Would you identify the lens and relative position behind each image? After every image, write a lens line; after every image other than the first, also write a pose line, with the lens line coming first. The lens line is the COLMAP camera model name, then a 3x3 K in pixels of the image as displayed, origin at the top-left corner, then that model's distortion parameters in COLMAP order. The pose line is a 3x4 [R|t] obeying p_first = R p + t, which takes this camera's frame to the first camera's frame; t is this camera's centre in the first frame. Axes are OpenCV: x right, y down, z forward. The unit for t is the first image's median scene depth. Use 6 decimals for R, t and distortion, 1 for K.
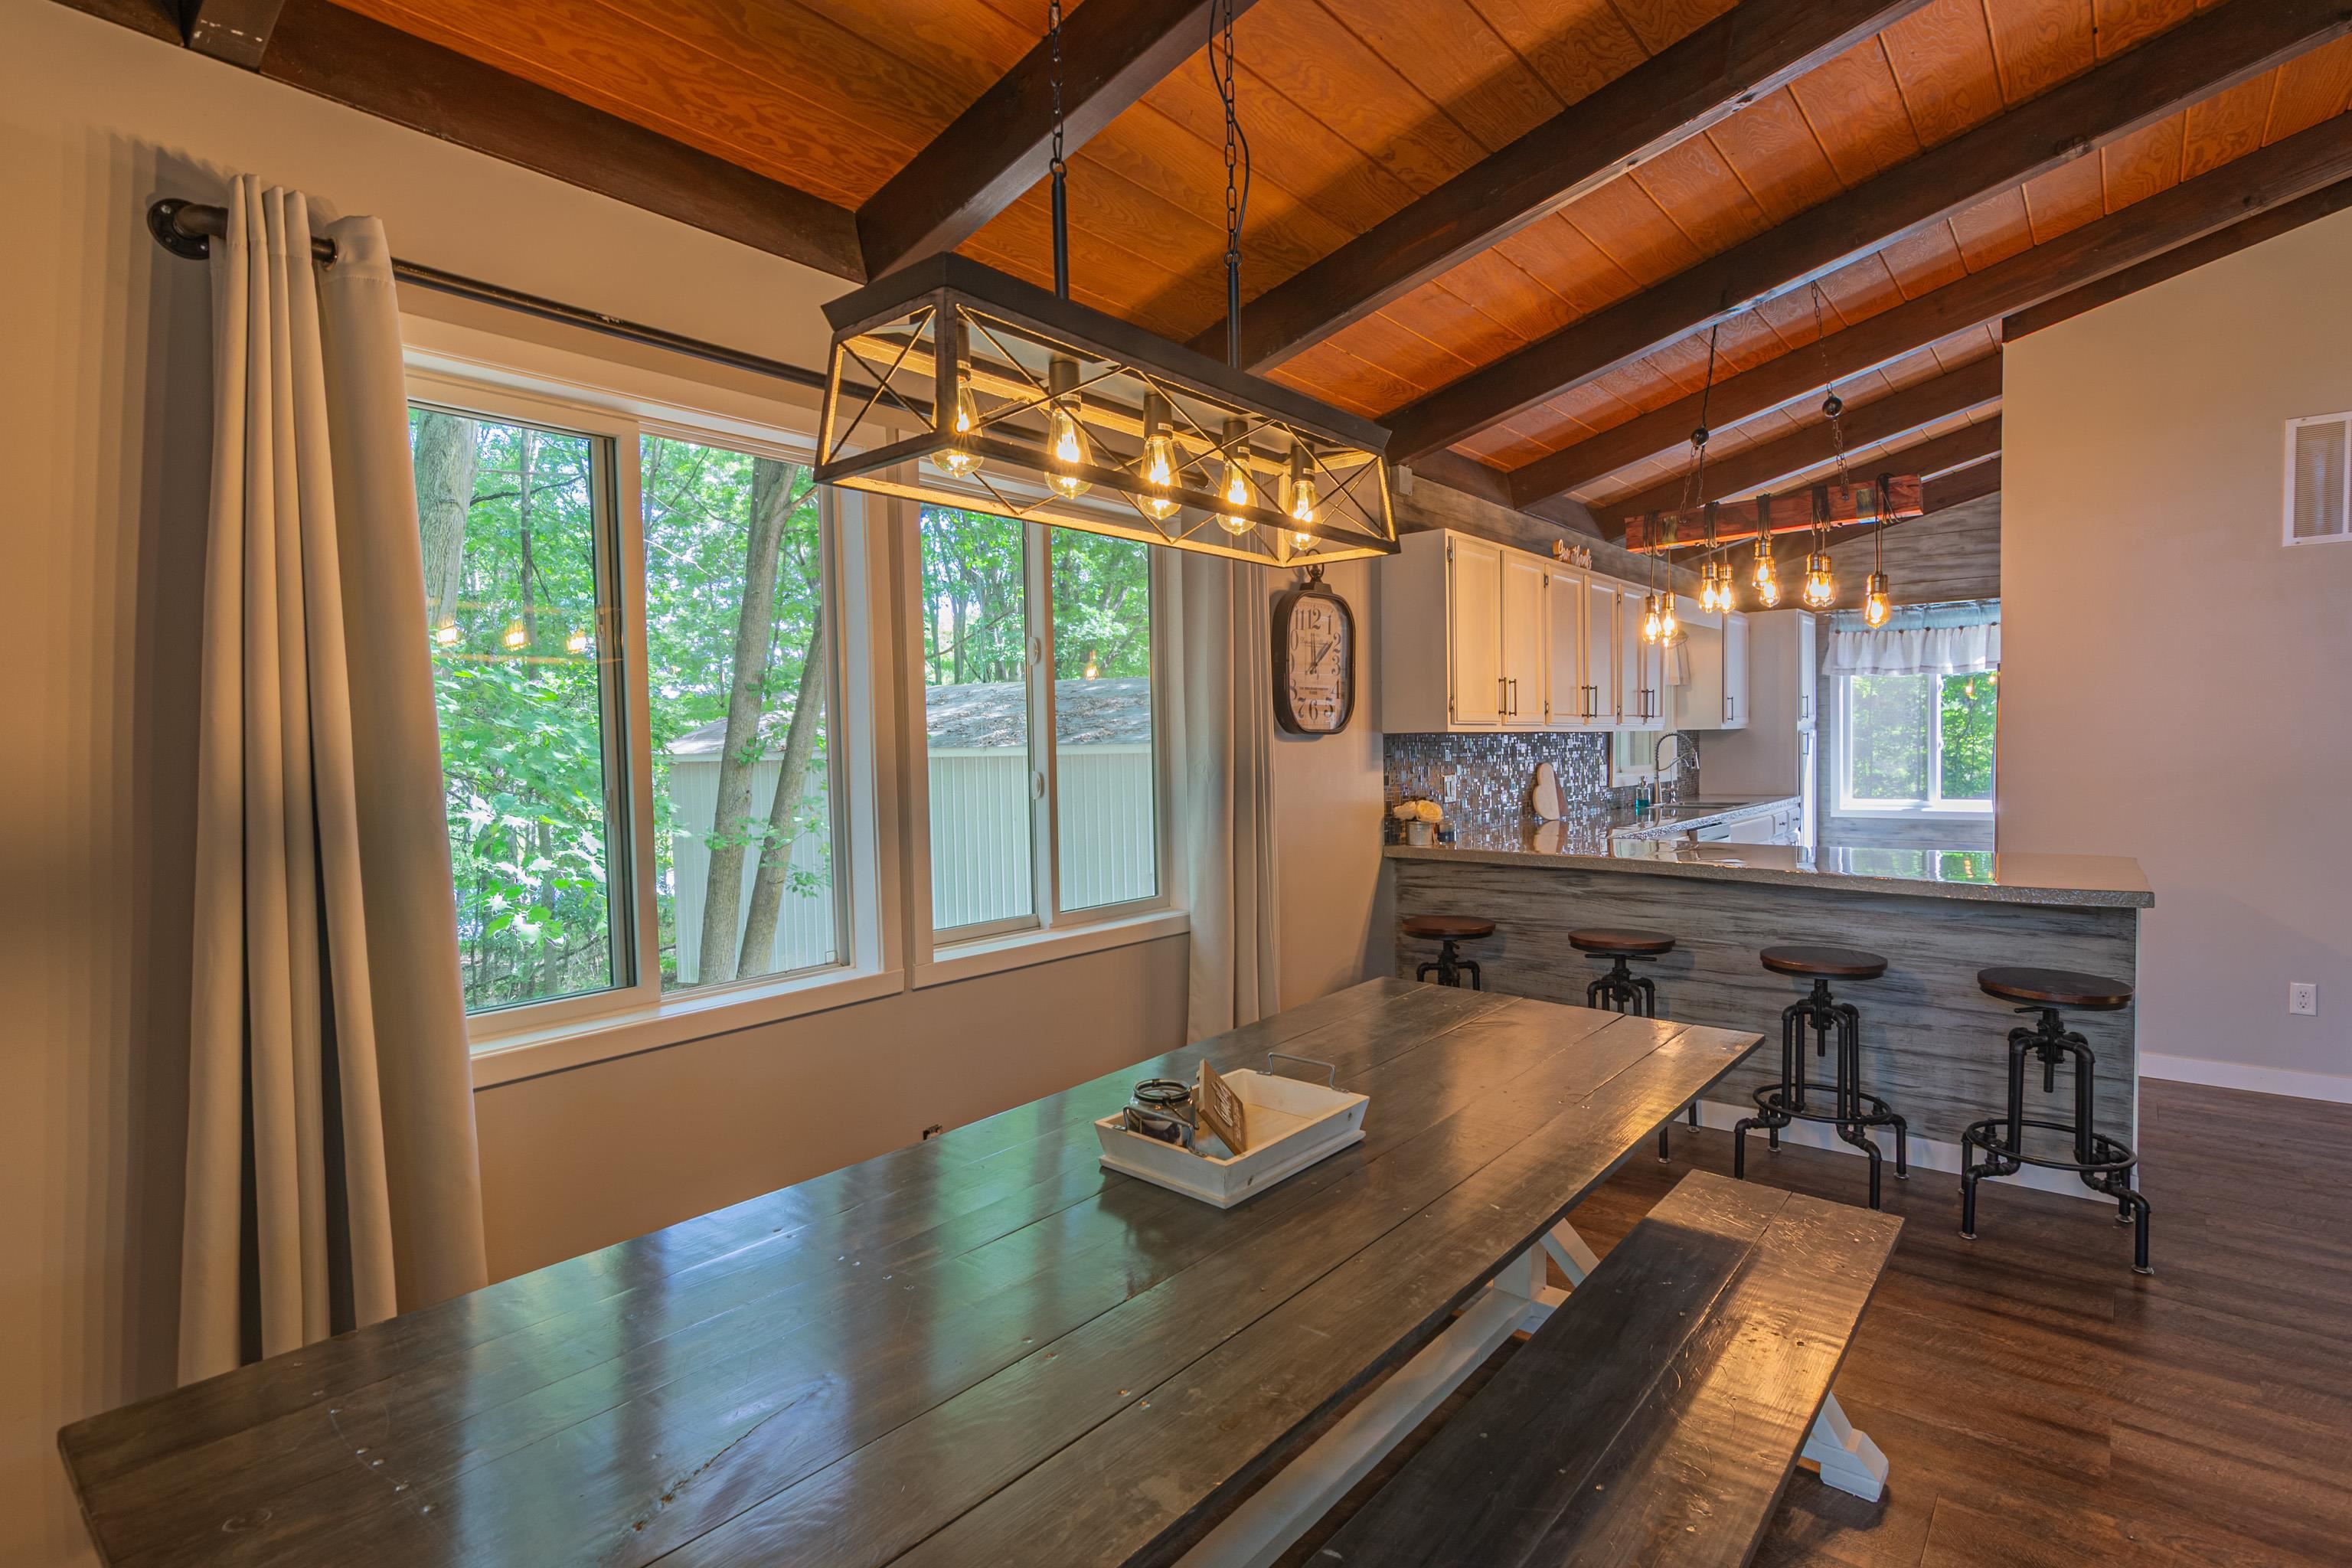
lens RADIAL K [[1139.2, 0, 1182.7], [0, 1139.2, 768.2], [0, 0, 1]] dist [0.000844, 0.000110]
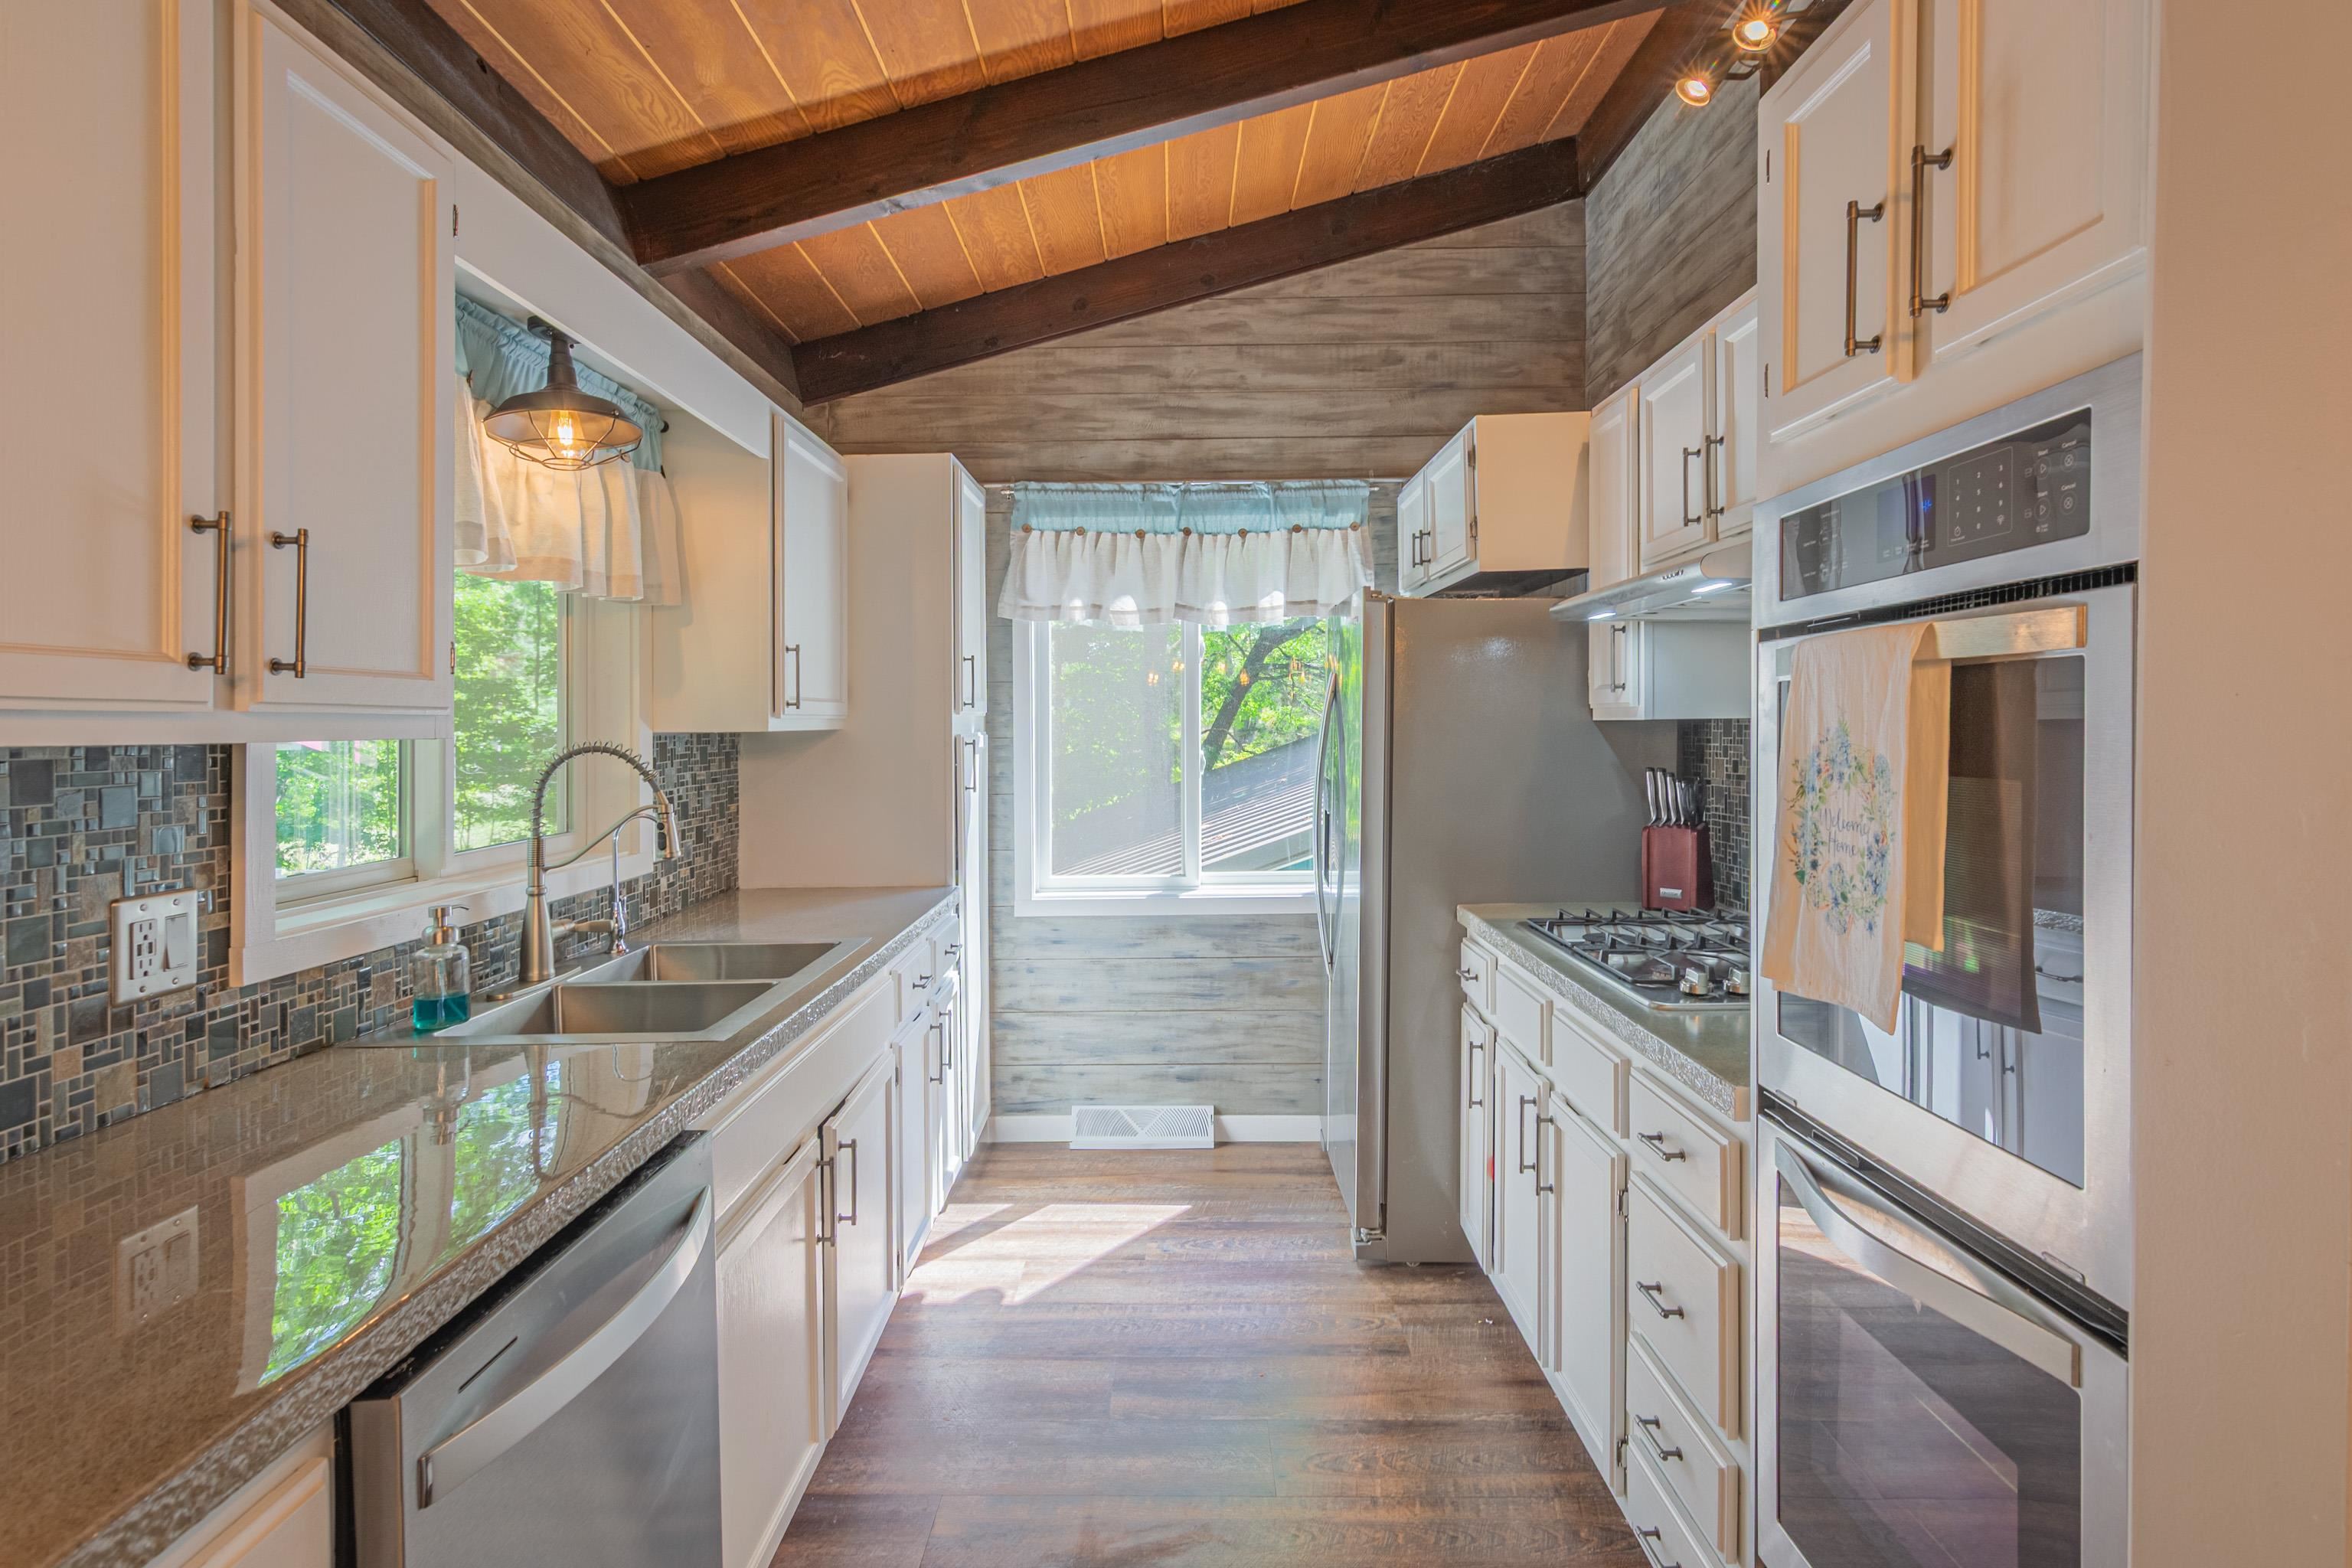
lens RADIAL K [[1139.2, 0, 1183.6], [0, 1139.2, 722.8], [0, 0, 1]] dist [0.000844, 0.000110]
pose [[0.768342, 0.010953, 0.639946, 0.332962], [0.009980, 0.999527, -0.029090, -0.024761], [-0.639962, 0.028737, 0.767869, 0.616335]]
